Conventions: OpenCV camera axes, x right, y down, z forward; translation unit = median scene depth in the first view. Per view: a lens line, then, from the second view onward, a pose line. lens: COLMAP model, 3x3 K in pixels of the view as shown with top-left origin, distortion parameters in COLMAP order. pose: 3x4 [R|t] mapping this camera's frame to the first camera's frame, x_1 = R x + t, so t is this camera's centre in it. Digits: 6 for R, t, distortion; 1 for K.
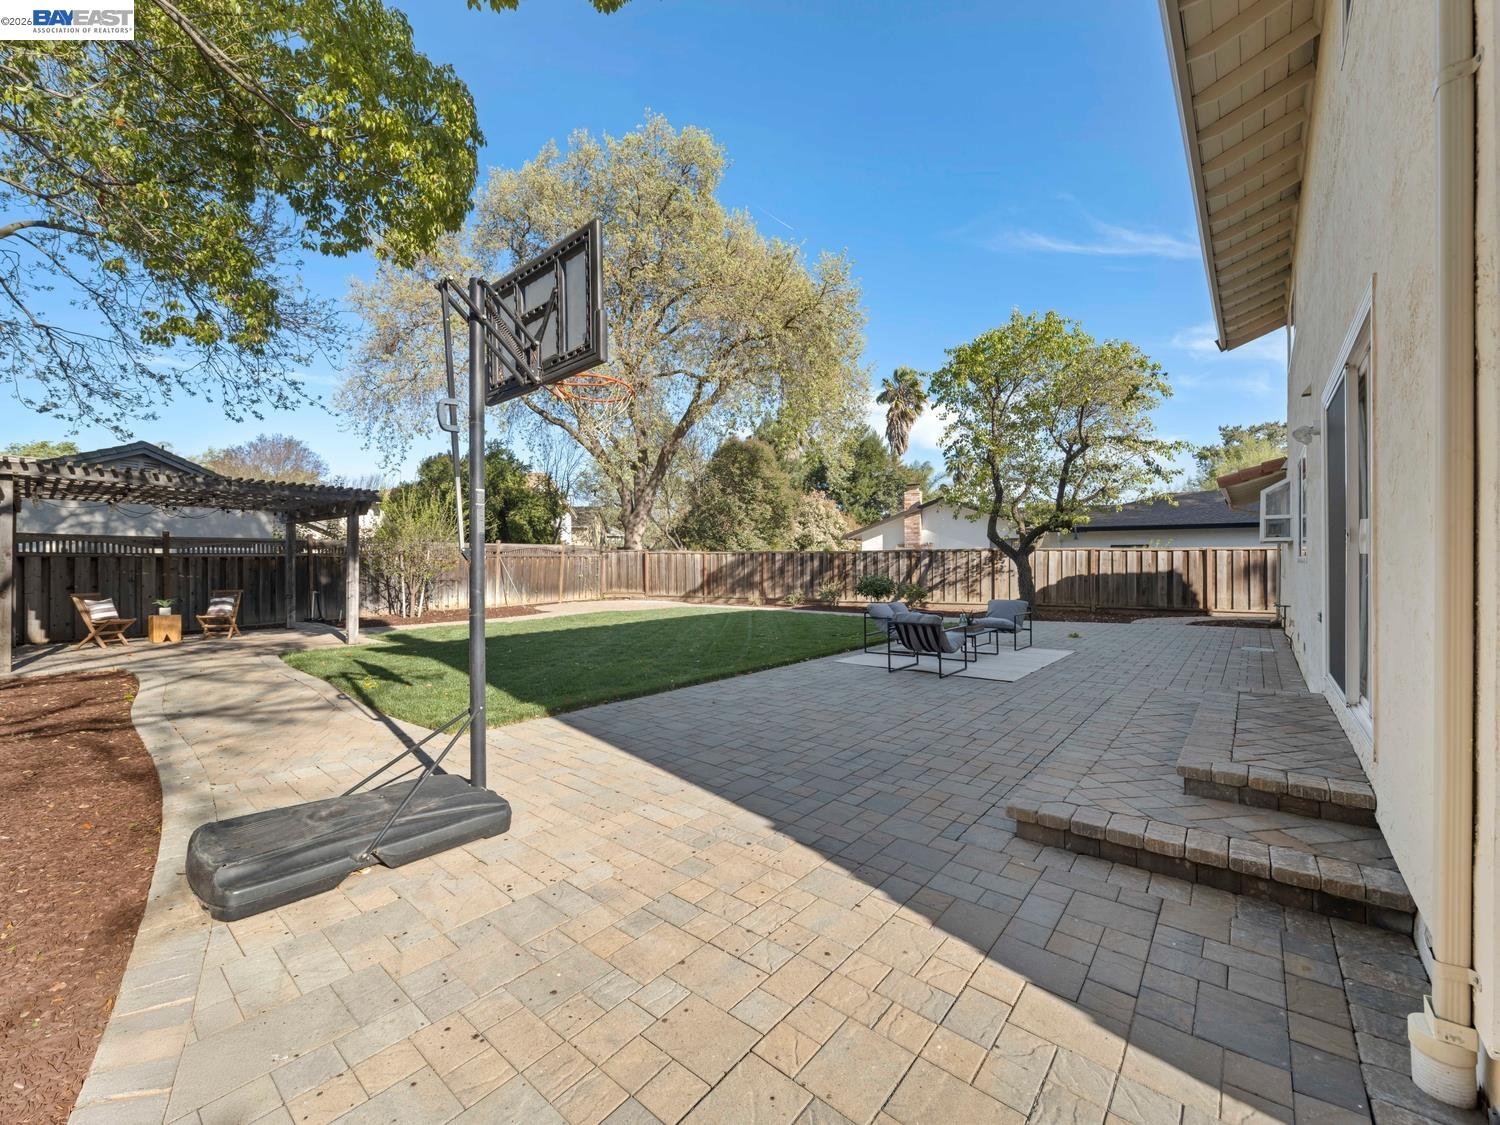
lens RADIAL K [[606.3, 0, 750.0], [0, 606.3, 562.5], [0, 0, 1]] dist [-0.002328, -0.000589]
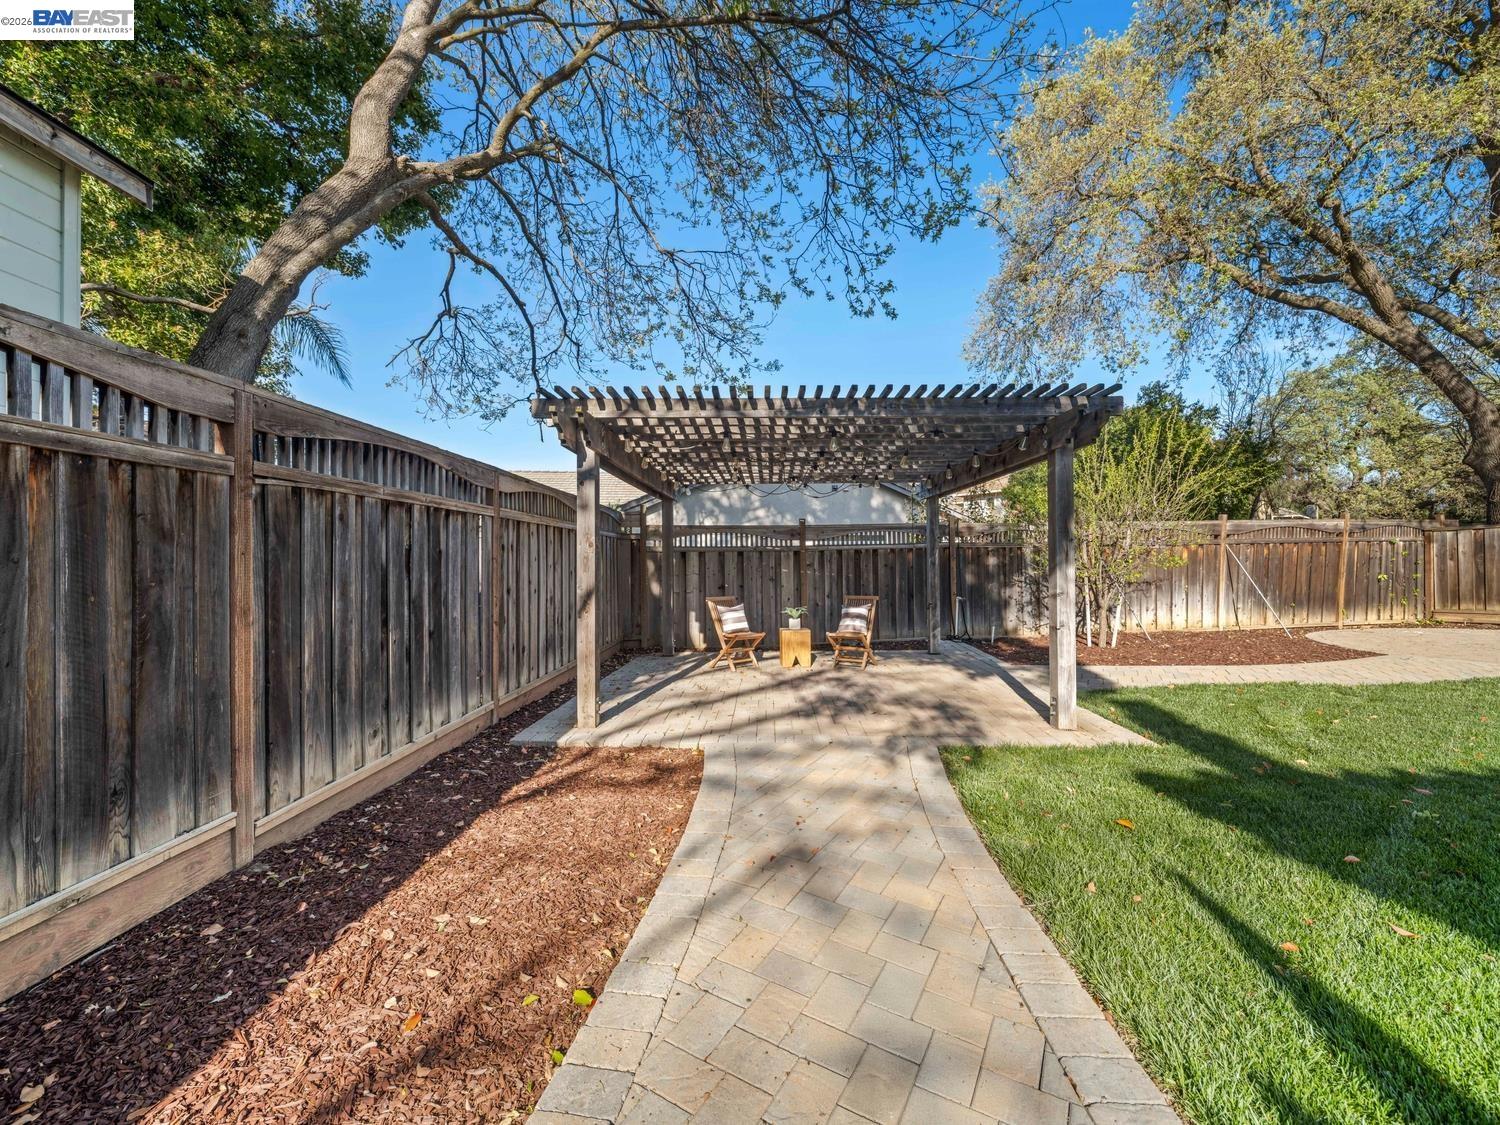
lens RADIAL K [[606.3, 0, 750.0], [0, 606.3, 562.5], [0, 0, 1]] dist [-0.002328, -0.000589]
pose [[0.618852, -0.000819, -0.785507, -0.380446], [0.009173, 0.999939, 0.006183, 0.001657], [0.785454, -0.011032, 0.618822, 0.451738]]
